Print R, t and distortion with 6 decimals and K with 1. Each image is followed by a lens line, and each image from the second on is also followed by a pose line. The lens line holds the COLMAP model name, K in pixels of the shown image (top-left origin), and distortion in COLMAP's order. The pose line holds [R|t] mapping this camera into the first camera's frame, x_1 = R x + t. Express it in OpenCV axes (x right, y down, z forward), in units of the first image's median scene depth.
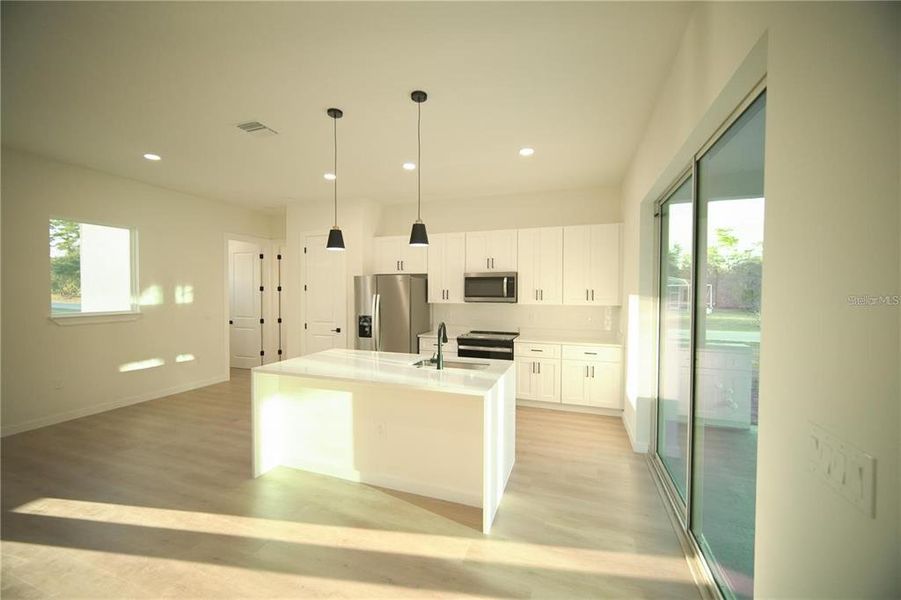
lens RADIAL K [[359.6, 0, 447.6], [0, 359.6, 297.8], [0, 0, 1]] dist [0.000996, 0.000008]
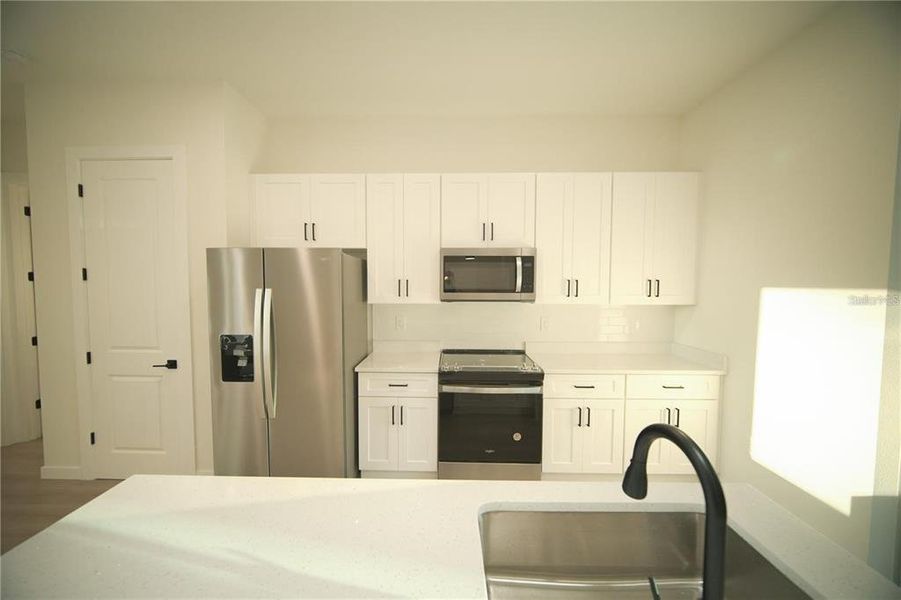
lens RADIAL K [[356.7, 0, 445.3], [0, 356.7, 302.8], [0, 0, 1]] dist [-0.003118, -0.000163]
pose [[0.947009, -0.017470, 0.320733, -0.122580], [0.005044, 0.999206, 0.039533, -0.007949], [-0.321169, -0.035821, 0.946344, 0.486660]]
